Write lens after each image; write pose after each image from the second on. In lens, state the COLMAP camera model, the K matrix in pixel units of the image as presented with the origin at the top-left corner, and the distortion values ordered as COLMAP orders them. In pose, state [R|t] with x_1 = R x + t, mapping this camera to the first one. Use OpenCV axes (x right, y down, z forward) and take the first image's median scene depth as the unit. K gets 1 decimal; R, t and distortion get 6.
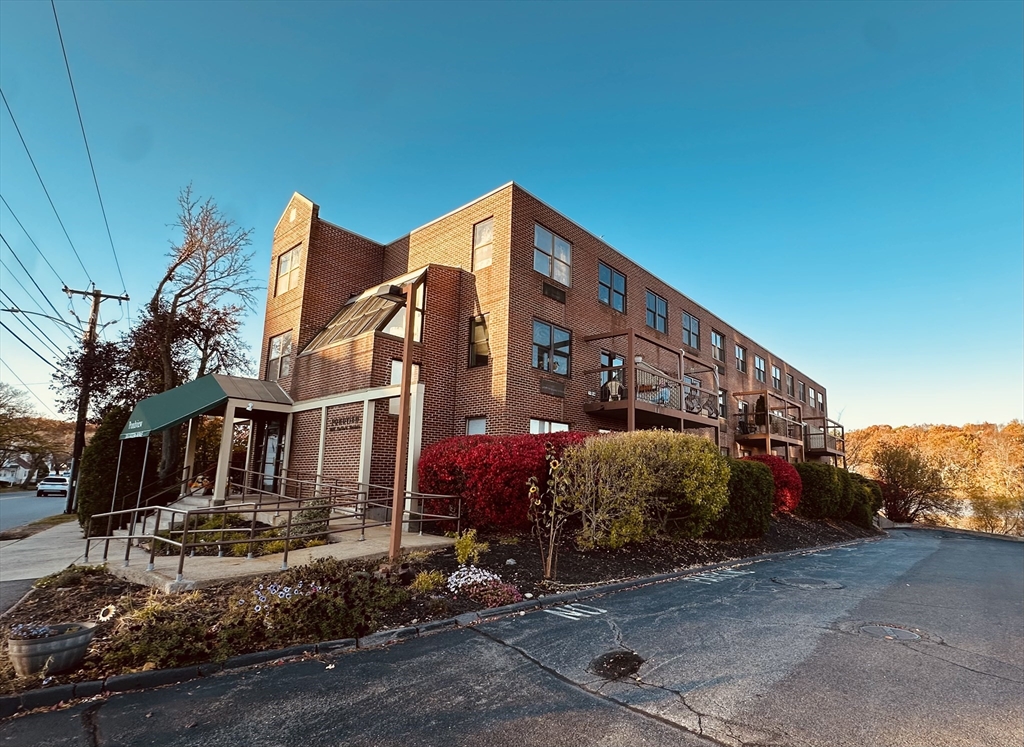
lens RADIAL K [[499.2, 0, 585.1], [0, 499.2, 403.9], [0, 0, 1]] dist [0.000480, 0.000438]
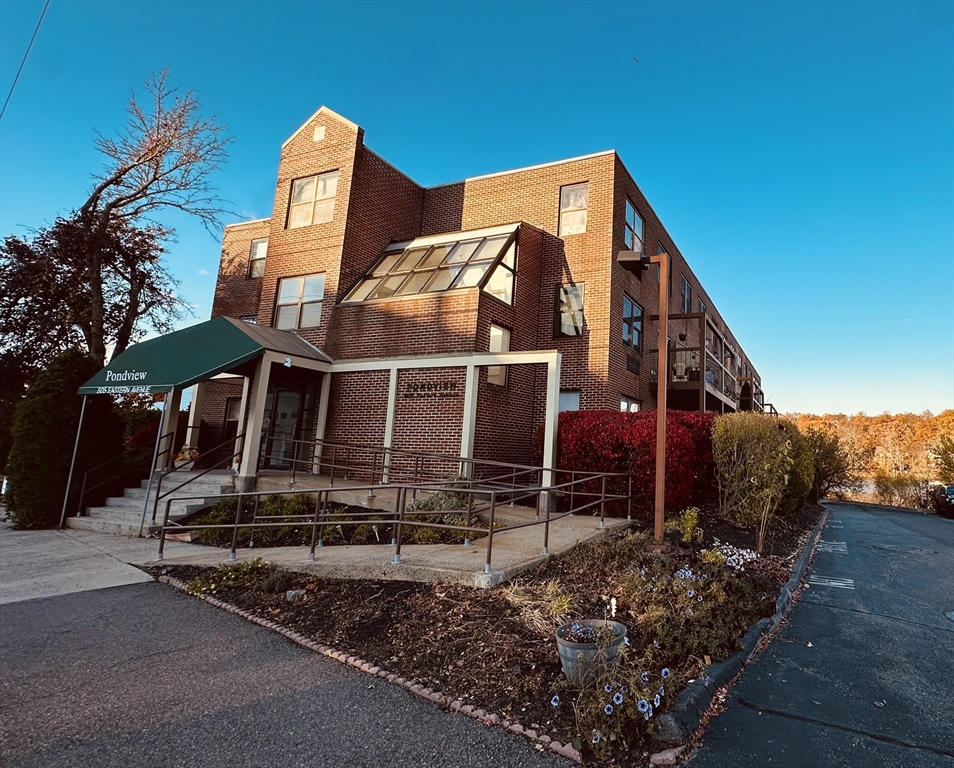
lens RADIAL K [[504.8, 0, 634.5], [0, 504.8, 381.1], [0, 0, 1]] dist [-0.000529, -0.000159]
pose [[0.951994, 0.060145, 0.300149, -0.355036], [-0.060221, 0.998144, -0.009007, 0.008874], [-0.300133, -0.009500, 0.953850, 0.044929]]
